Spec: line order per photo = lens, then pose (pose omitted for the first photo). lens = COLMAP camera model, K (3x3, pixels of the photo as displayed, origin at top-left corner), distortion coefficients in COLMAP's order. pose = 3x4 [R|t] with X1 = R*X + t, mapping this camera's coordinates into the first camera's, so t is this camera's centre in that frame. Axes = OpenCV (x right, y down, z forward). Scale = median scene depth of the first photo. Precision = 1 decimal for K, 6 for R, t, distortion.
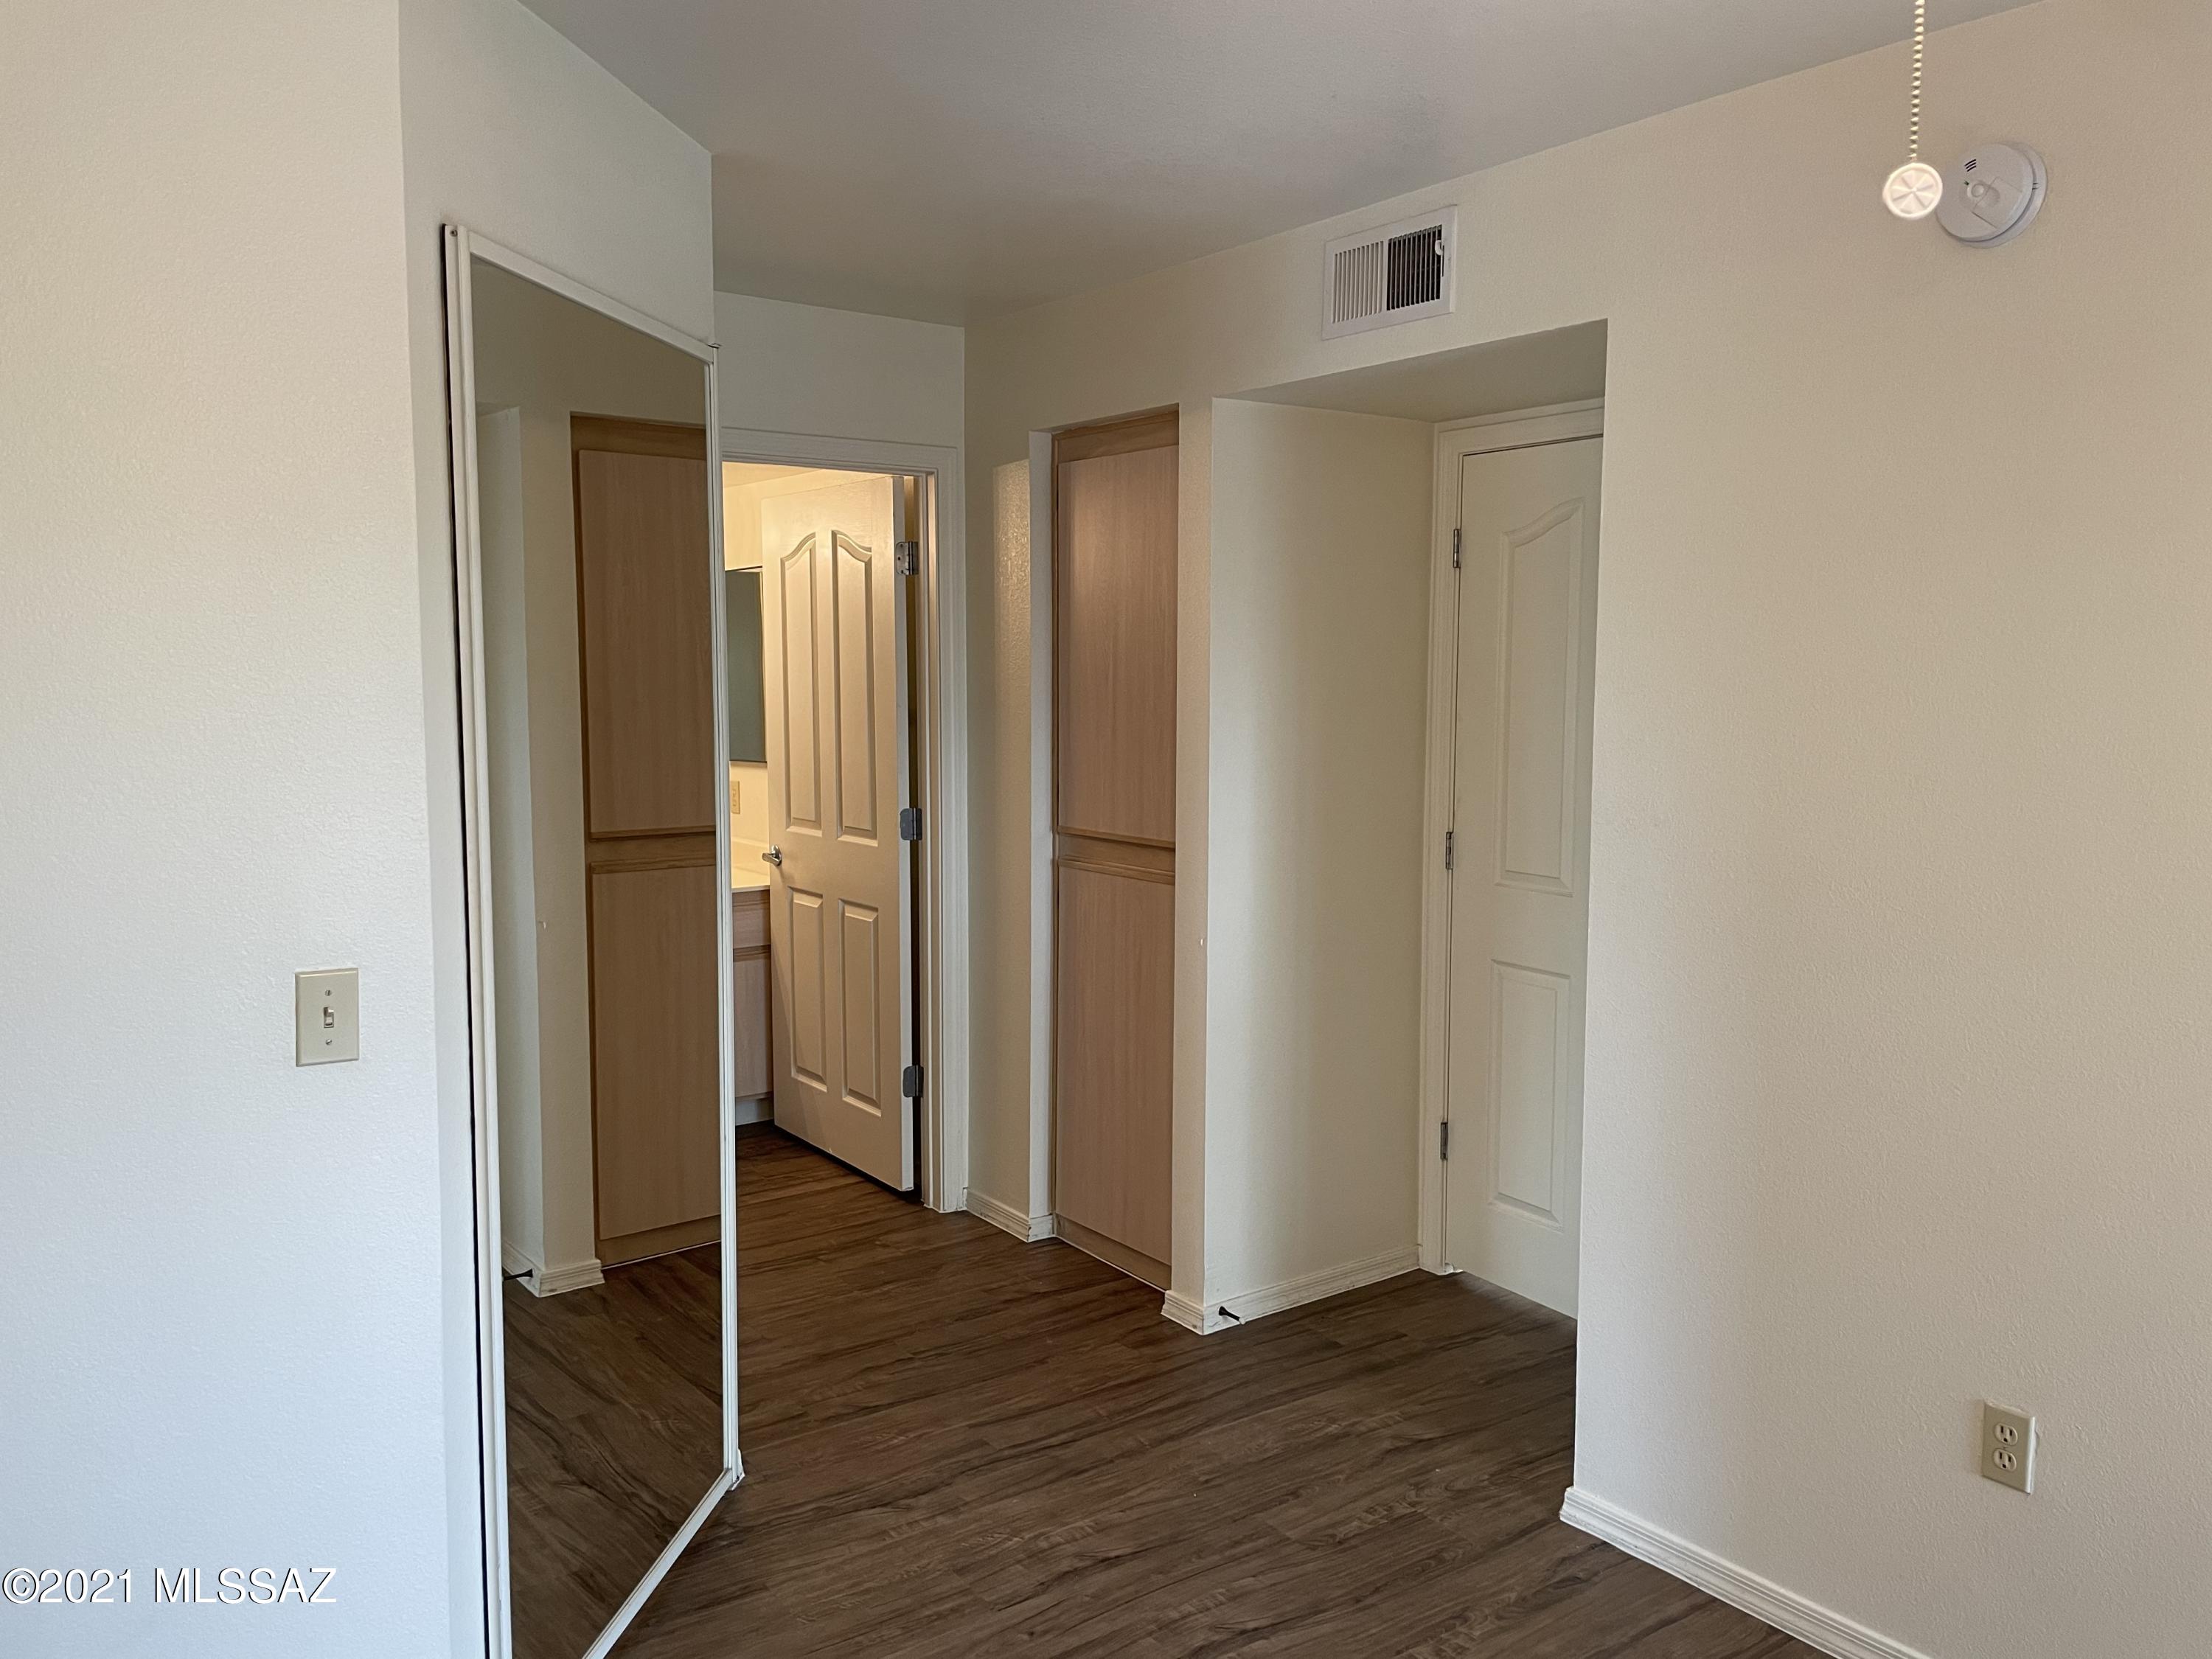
lens RADIAL K [[1670.9, 0, 1104.8], [0, 1670.9, 818.2], [0, 0, 1]] dist [0.073309, -0.098644]
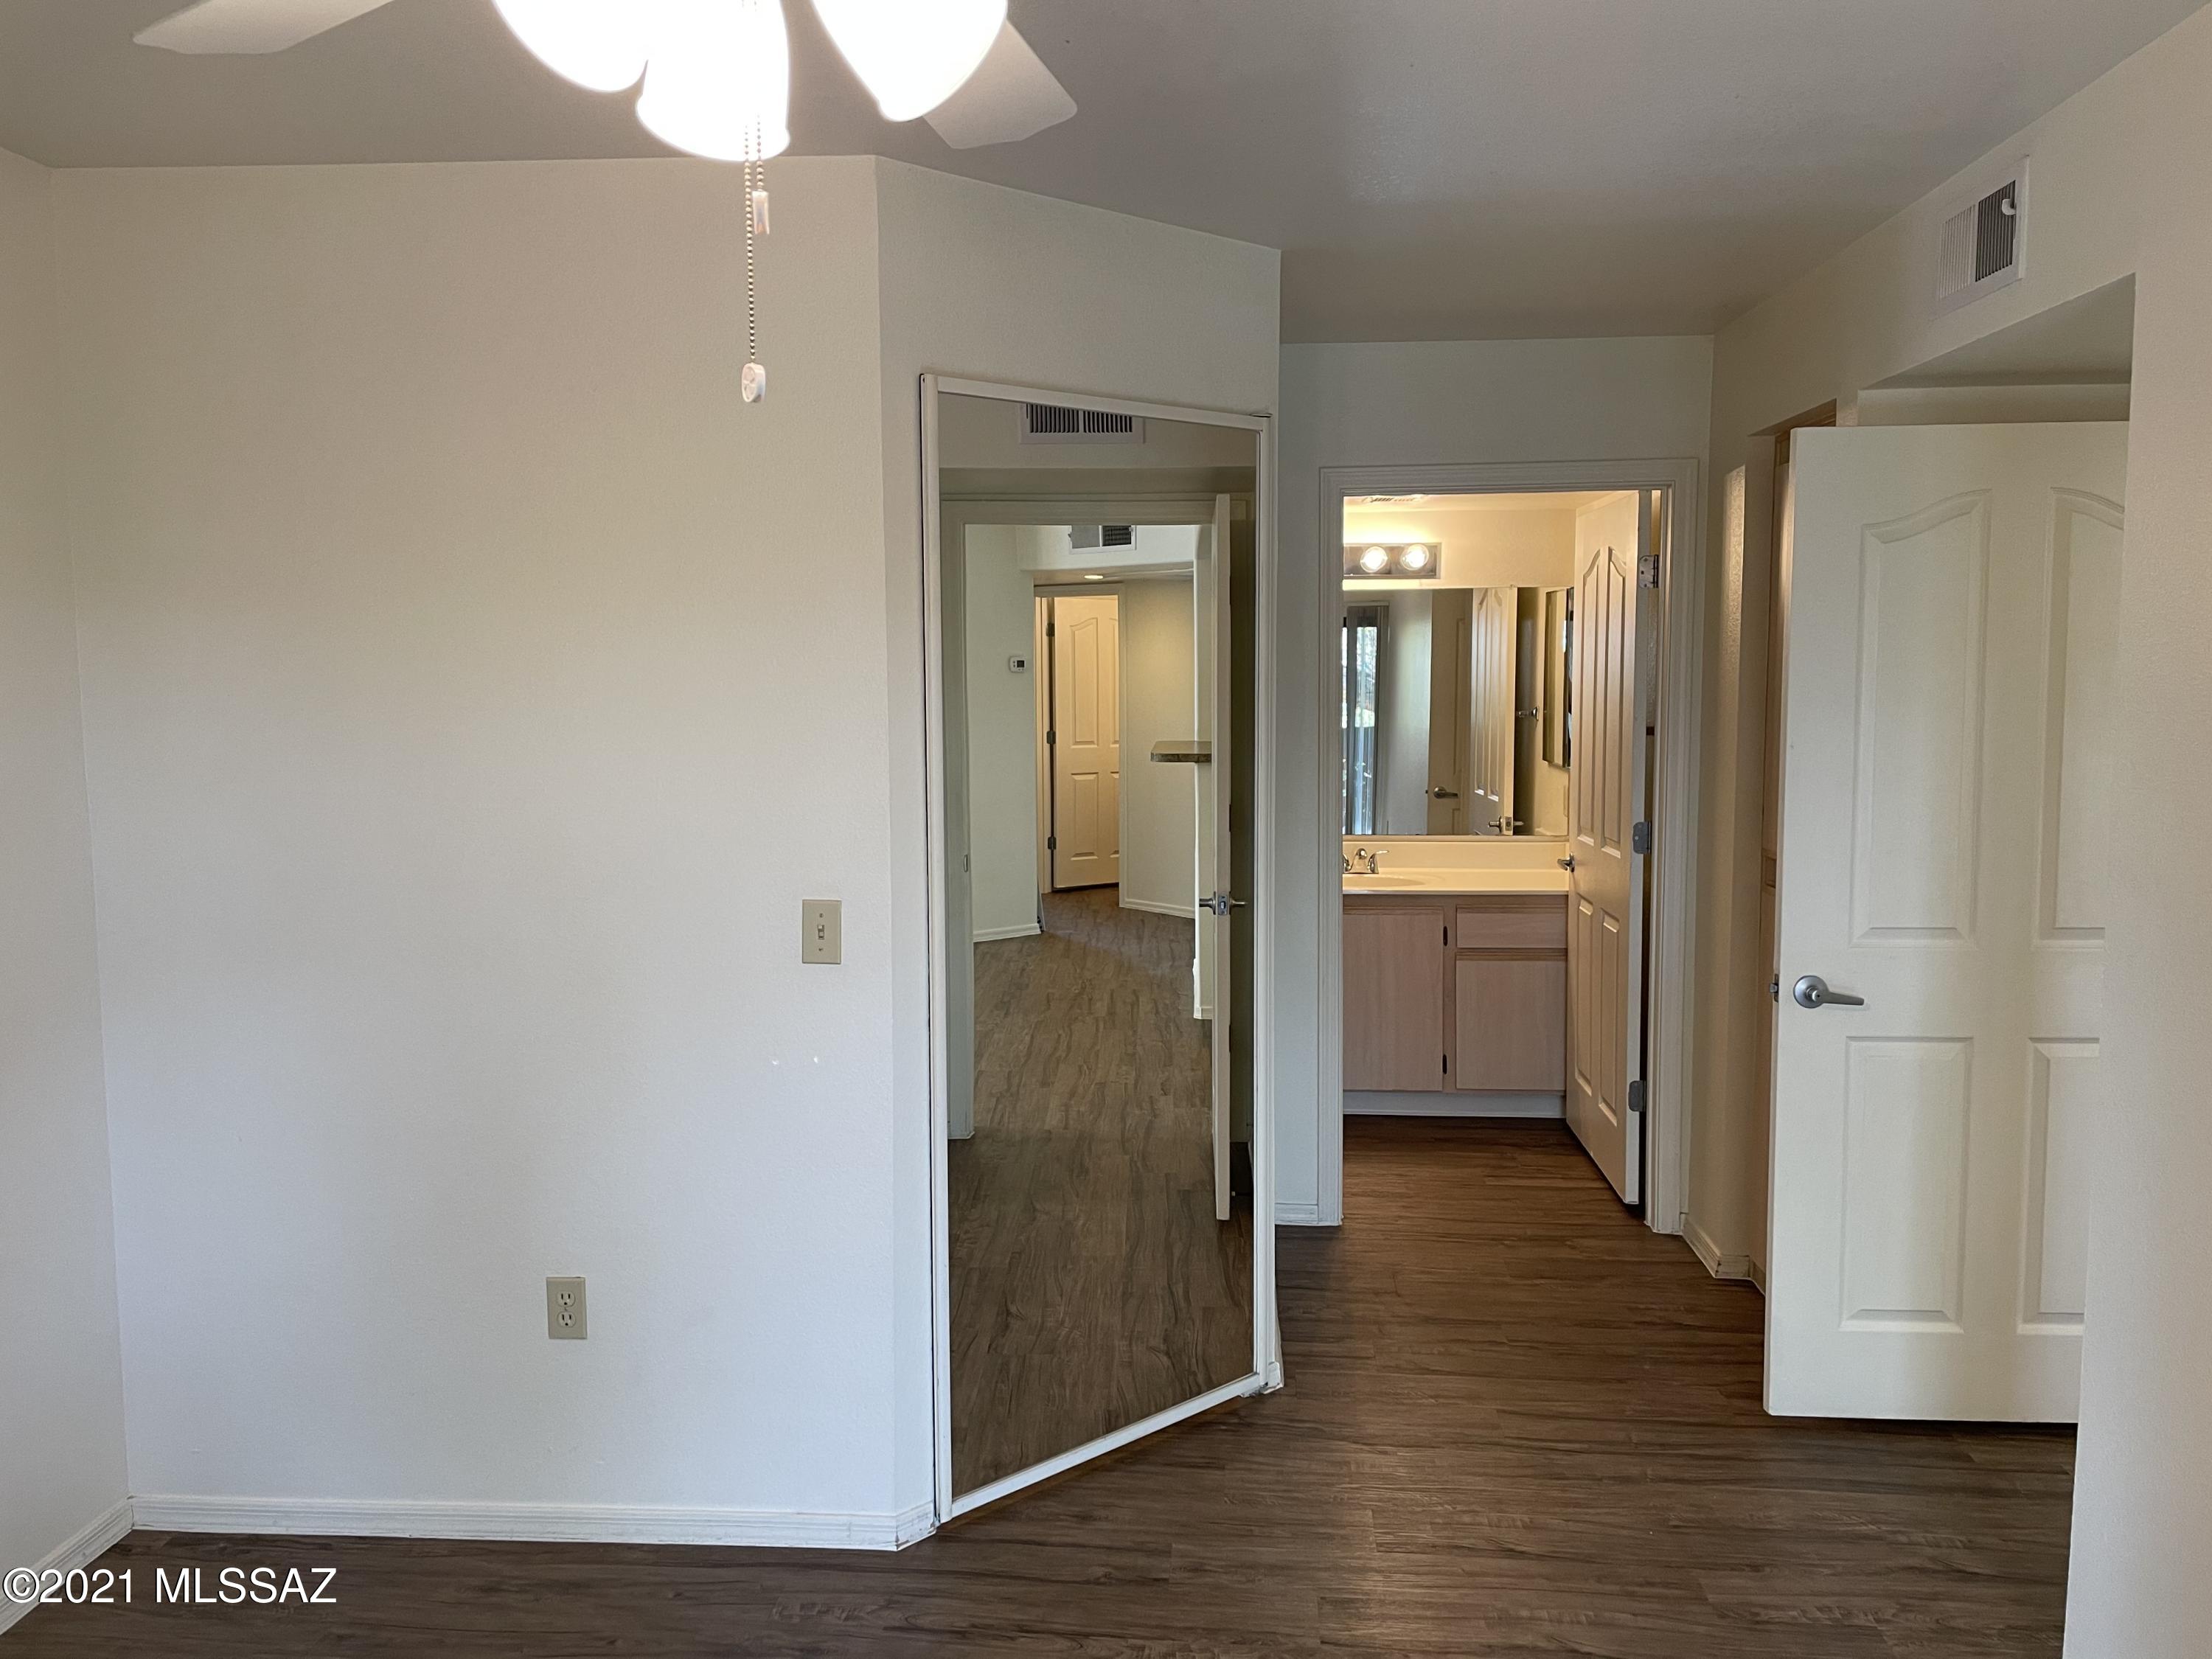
lens RADIAL K [[1670.9, 0, 1091.0], [0, 1670.9, 820.3], [0, 0, 1]] dist [0.073309, -0.098644]
pose [[0.754626, 0.054500, -0.653888, 0.380037], [-0.054617, 0.998304, 0.020175, -0.012127], [0.653878, 0.020489, 0.756322, 0.032035]]
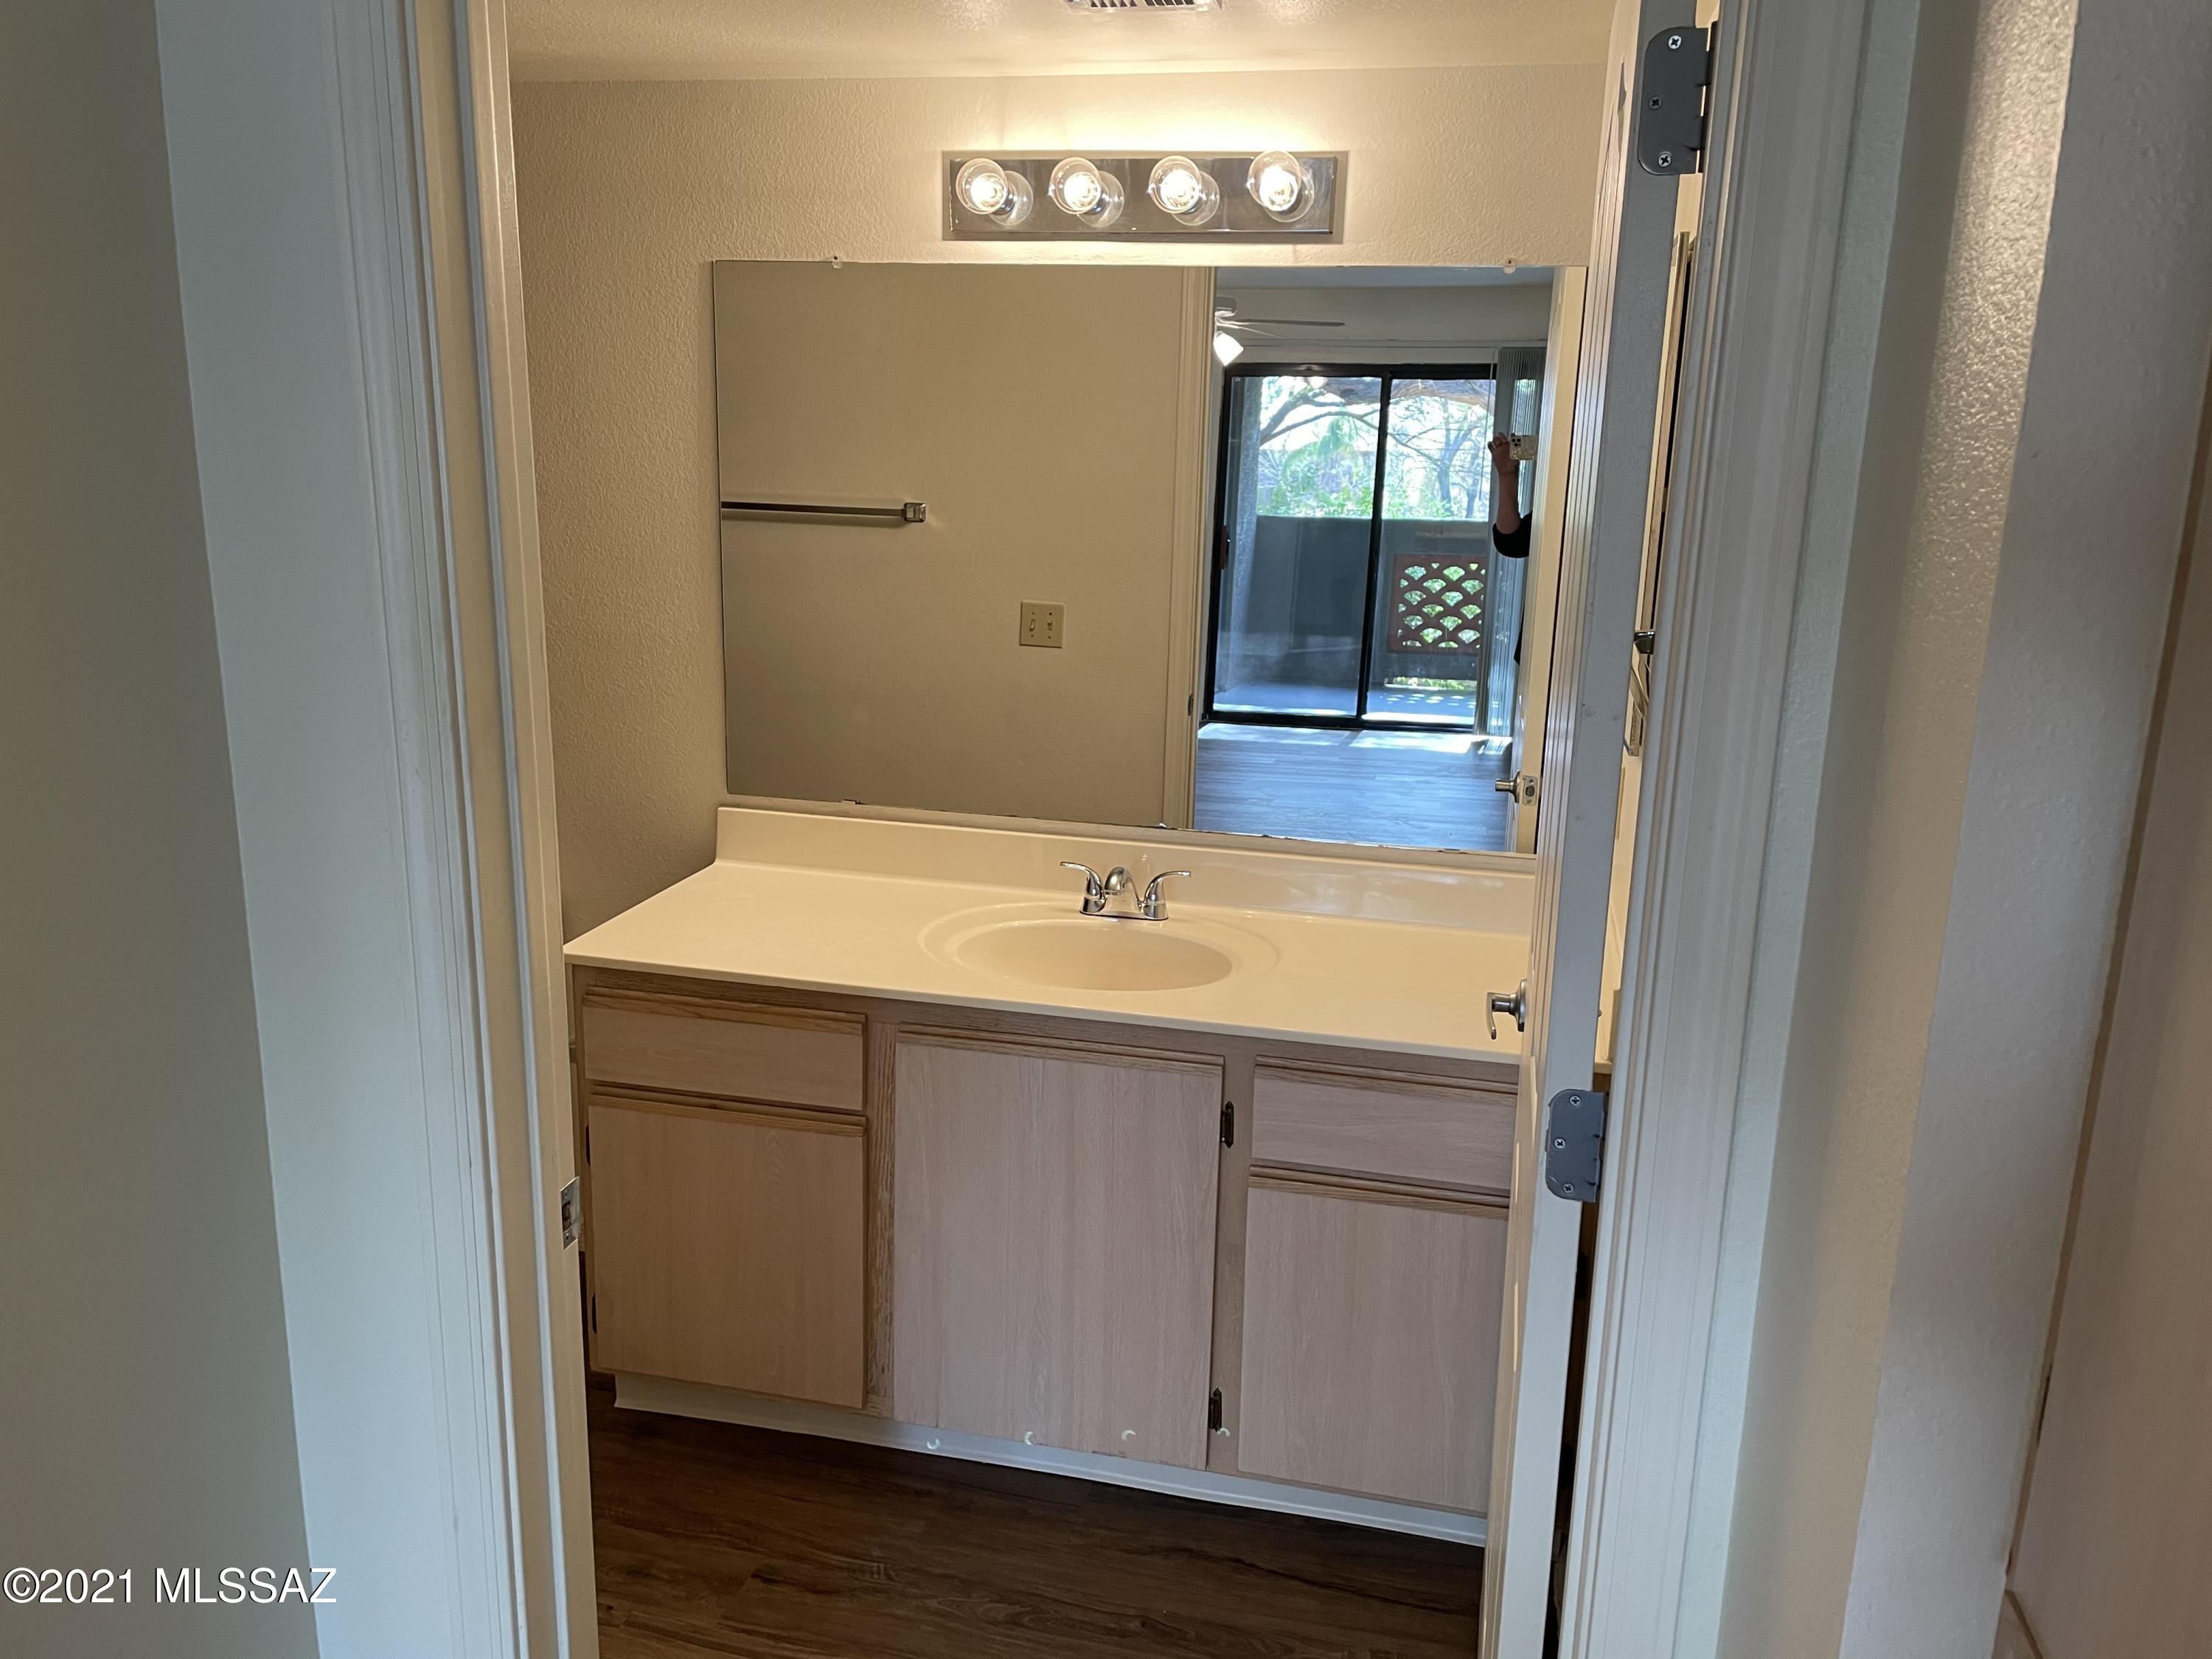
lens RADIAL K [[1670.9, 0, 1098.2], [0, 1670.9, 825.3], [0, 0, 1]] dist [0.073309, -0.098644]
pose [[0.640637, 0.192754, -0.743256, 0.030131], [-0.091018, 0.980217, 0.175755, -0.116809], [0.762430, -0.044946, 0.645508, 1.010511]]
